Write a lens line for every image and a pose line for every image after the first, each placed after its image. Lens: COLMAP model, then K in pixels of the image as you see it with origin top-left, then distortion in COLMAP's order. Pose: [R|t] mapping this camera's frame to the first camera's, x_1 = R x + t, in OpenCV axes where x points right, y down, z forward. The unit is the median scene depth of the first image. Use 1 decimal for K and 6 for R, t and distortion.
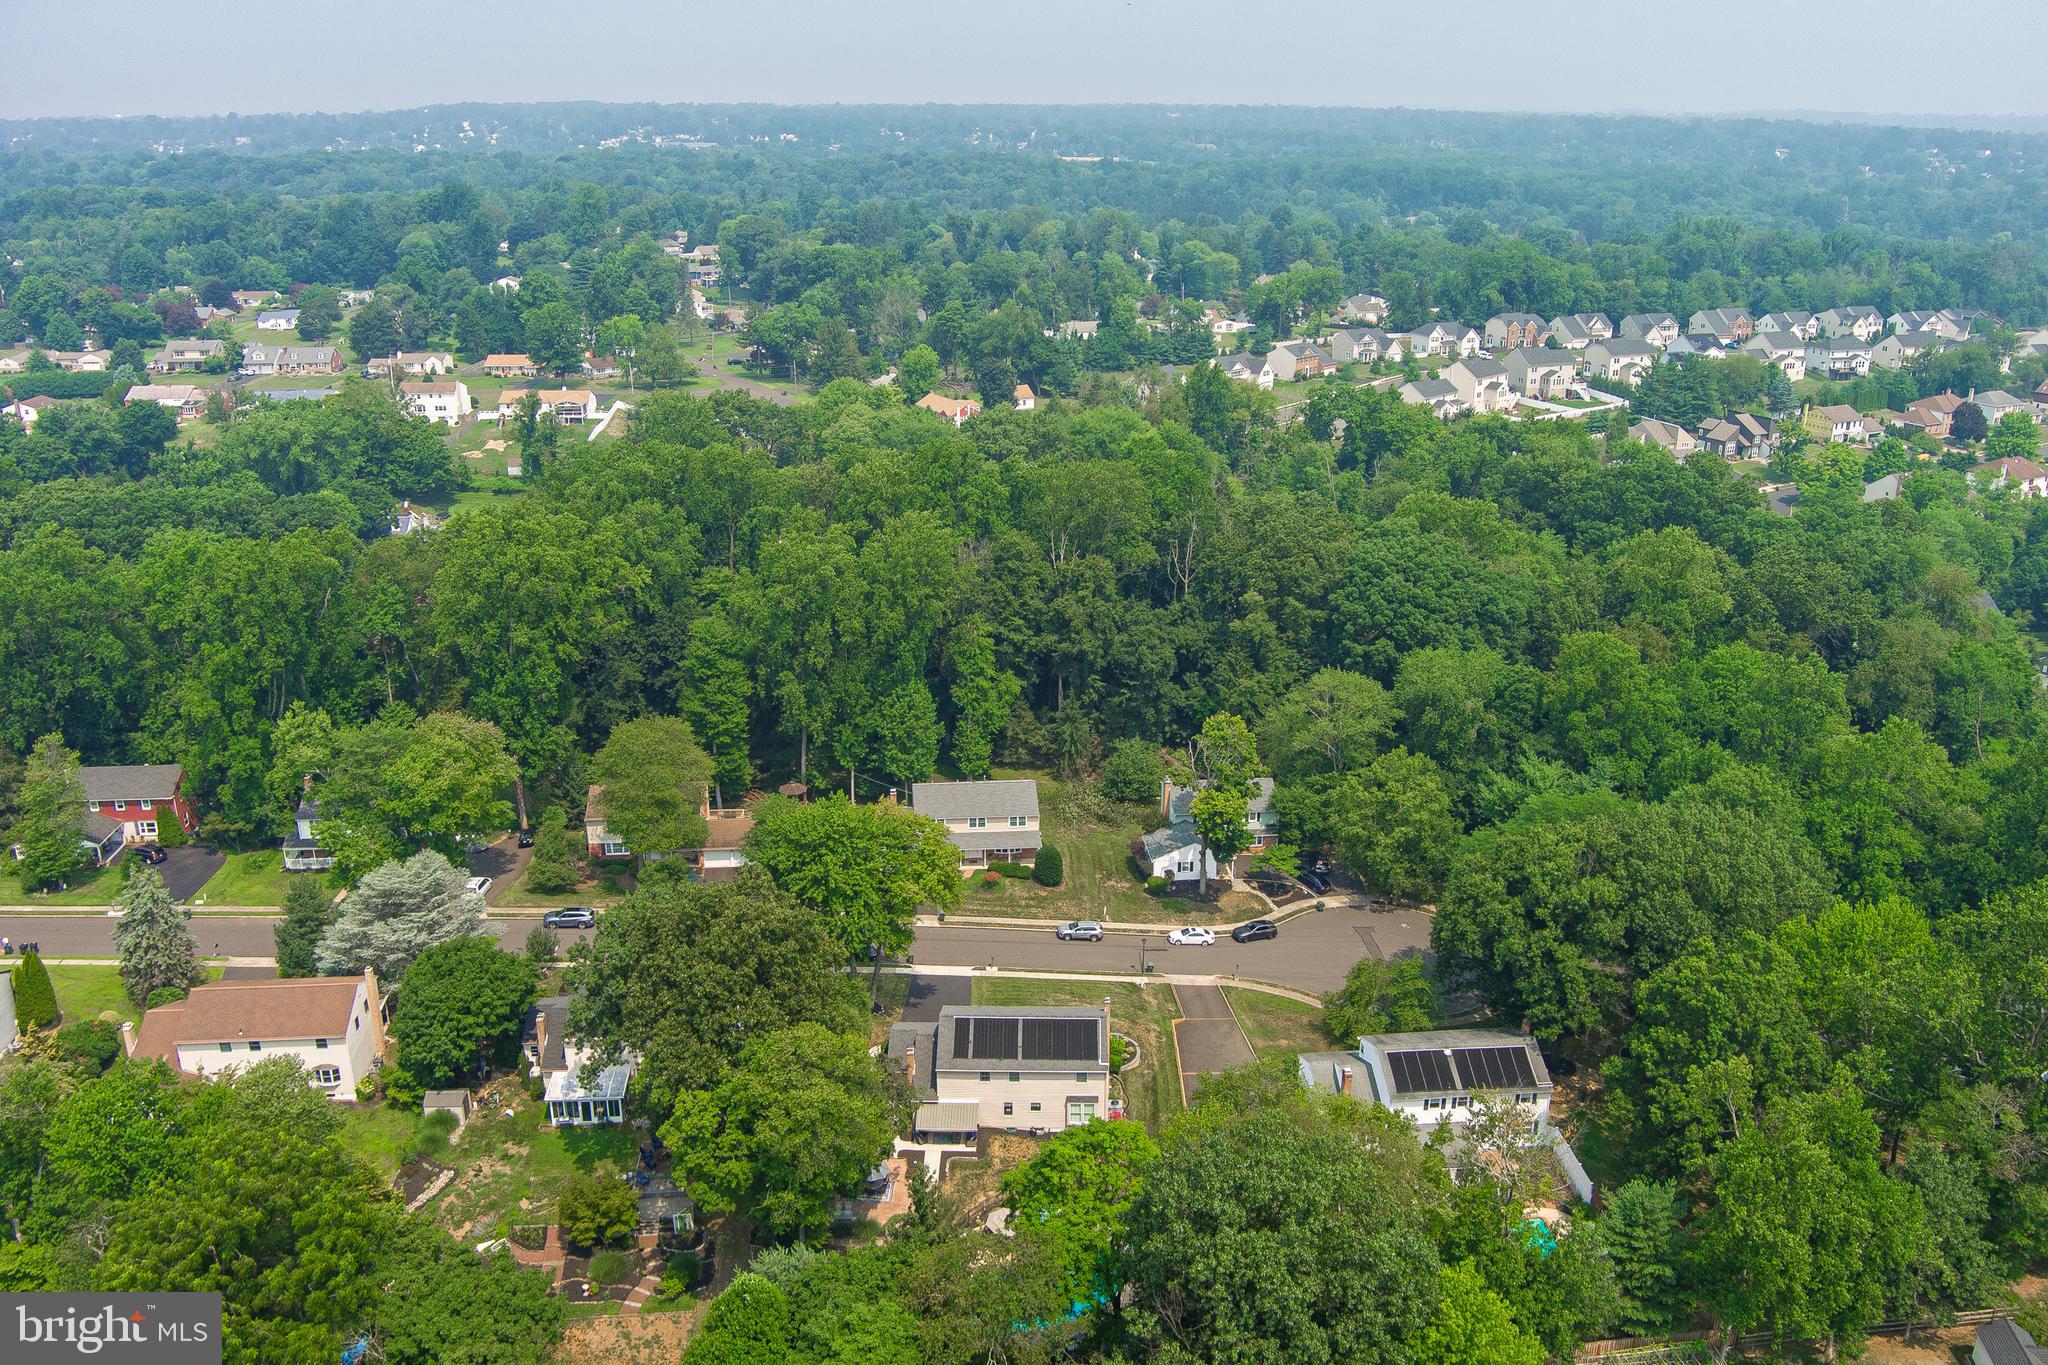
lens RADIAL K [[1642.6, 0, 1017.1], [0, 1642.6, 673.1], [0, 0, 1]] dist [-0.076250, 0.026426]
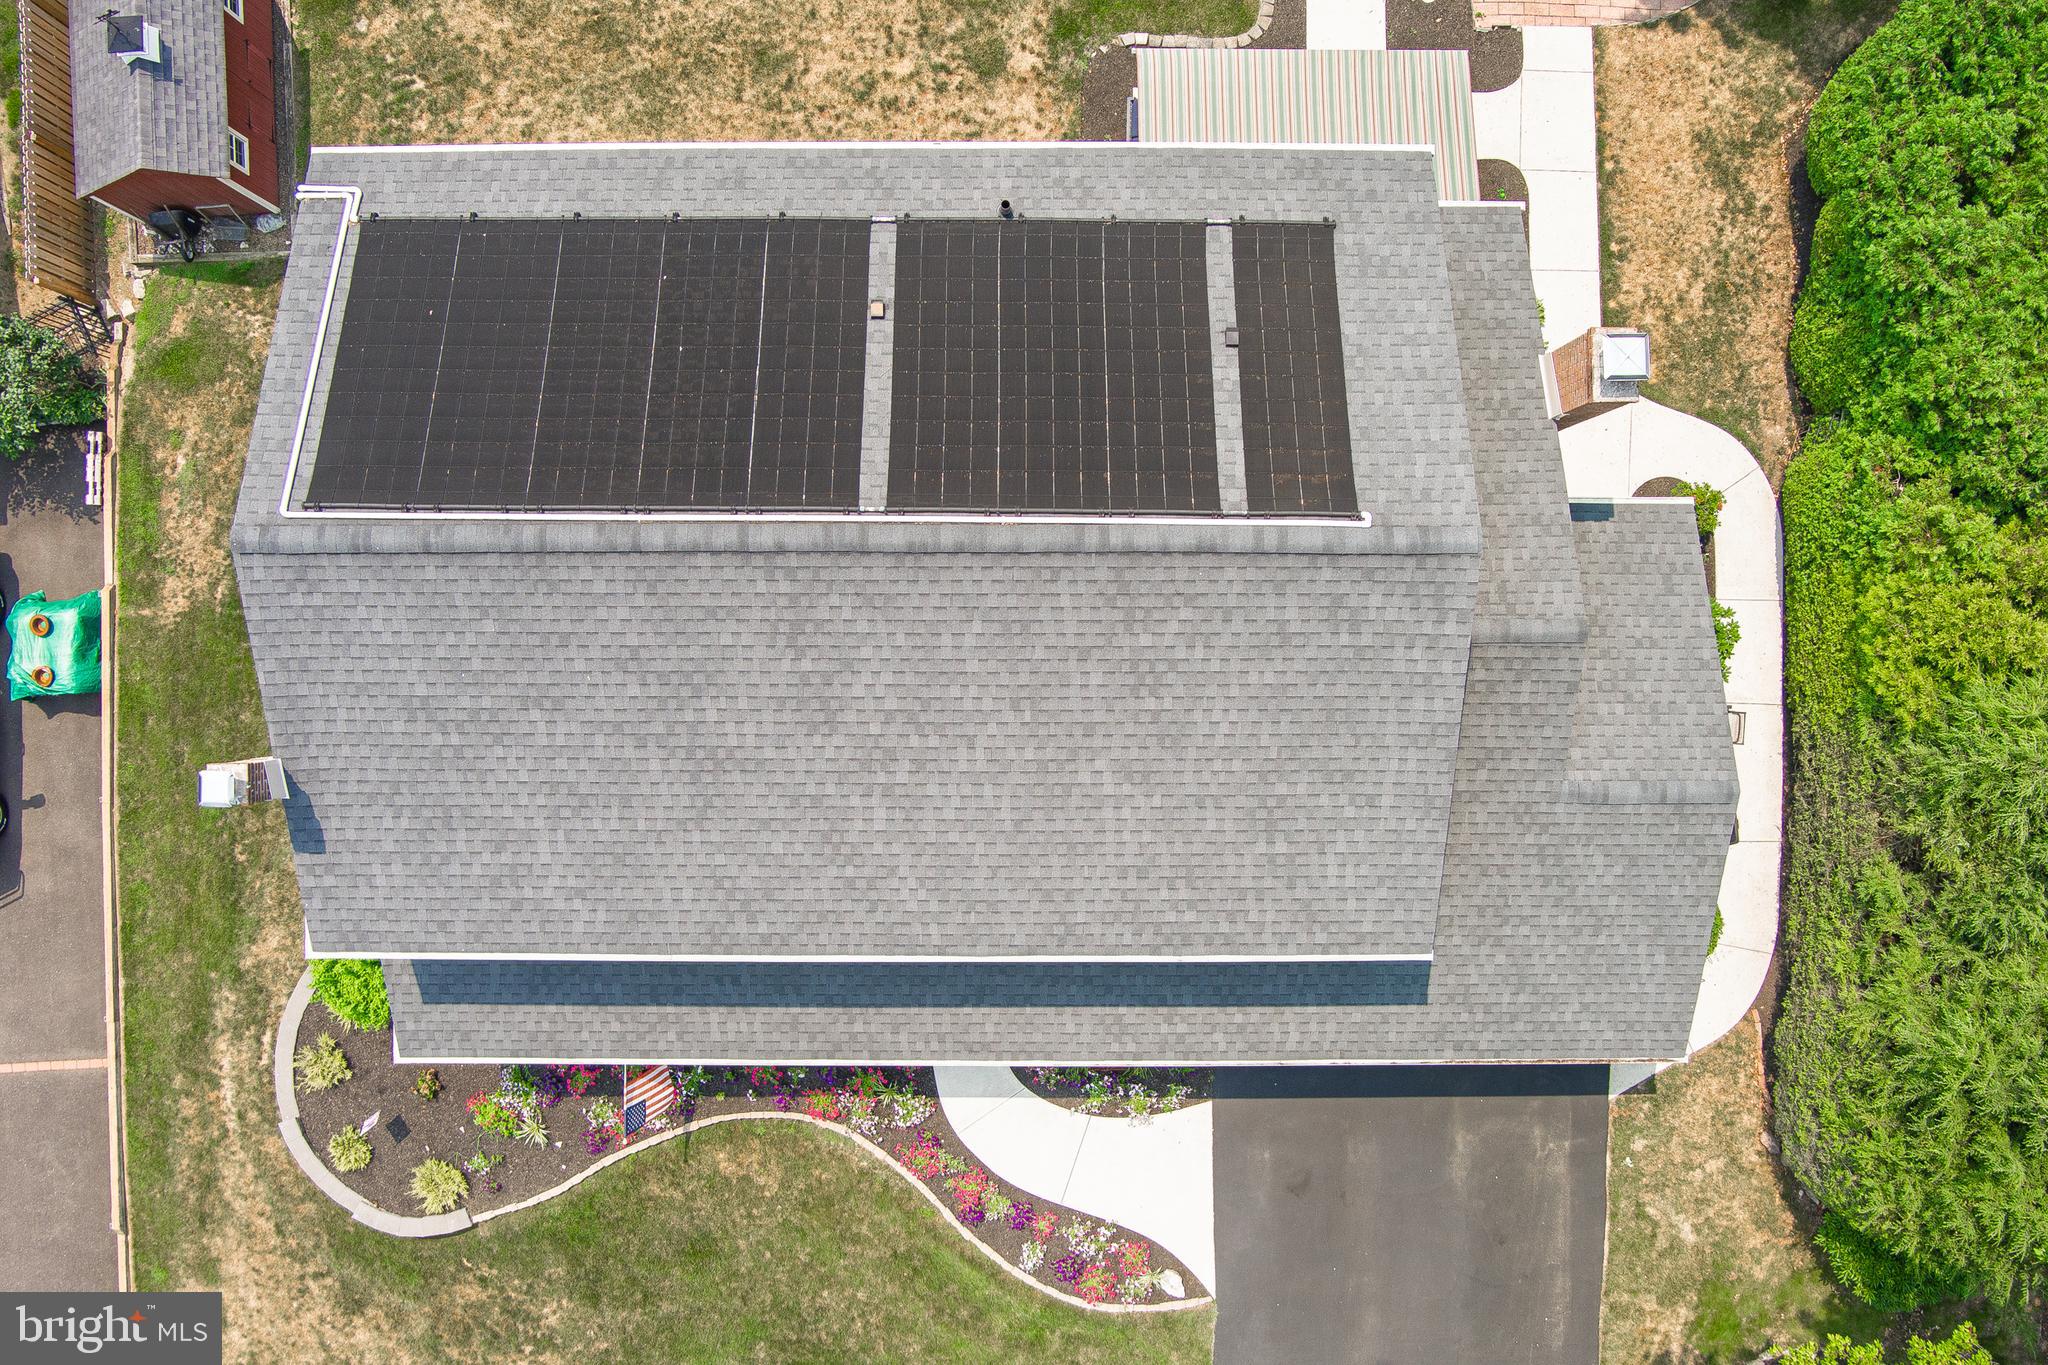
lens RADIAL K [[1642.6, 0, 1009.3], [0, 1642.6, 678.9], [0, 0, 1]] dist [-0.076250, 0.026426]
pose [[-0.999835, 0.018018, -0.002266, -0.008342], [-0.008300, -0.342422, 0.939510, 0.080229], [0.016152, 0.939374, 0.342515, 0.957031]]
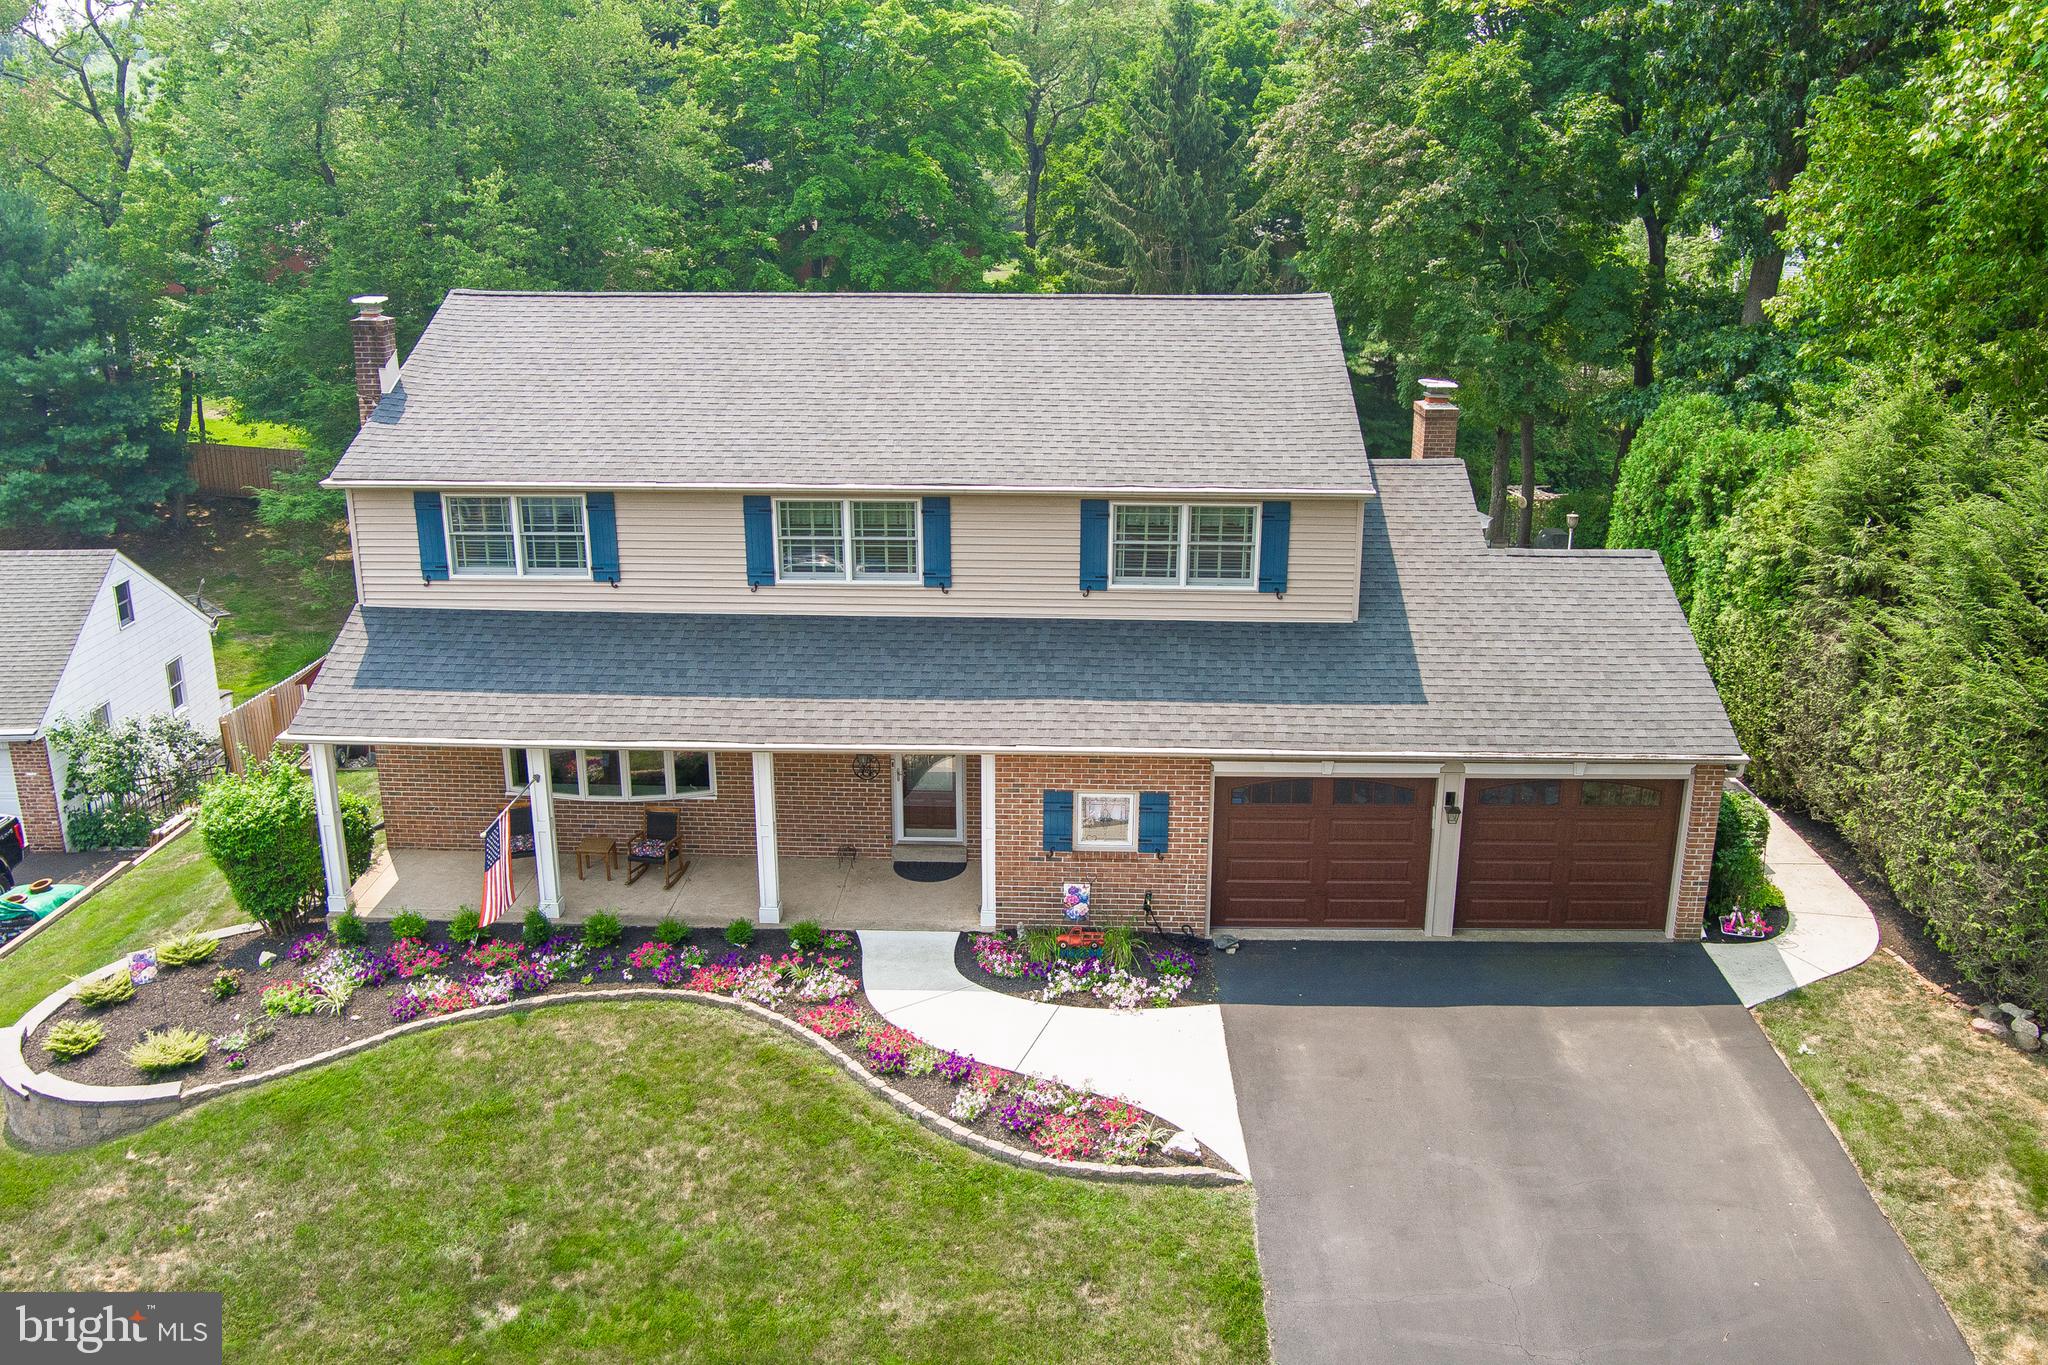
lens RADIAL K [[1642.6, 0, 1020.9], [0, 1642.6, 685.8], [0, 0, 1]] dist [-0.076250, 0.026426]
pose [[-0.999683, -0.010201, 0.023006, -0.016830], [0.005531, 0.802754, 0.596284, 0.132120], [-0.024551, 0.596223, -0.802444, 1.167503]]
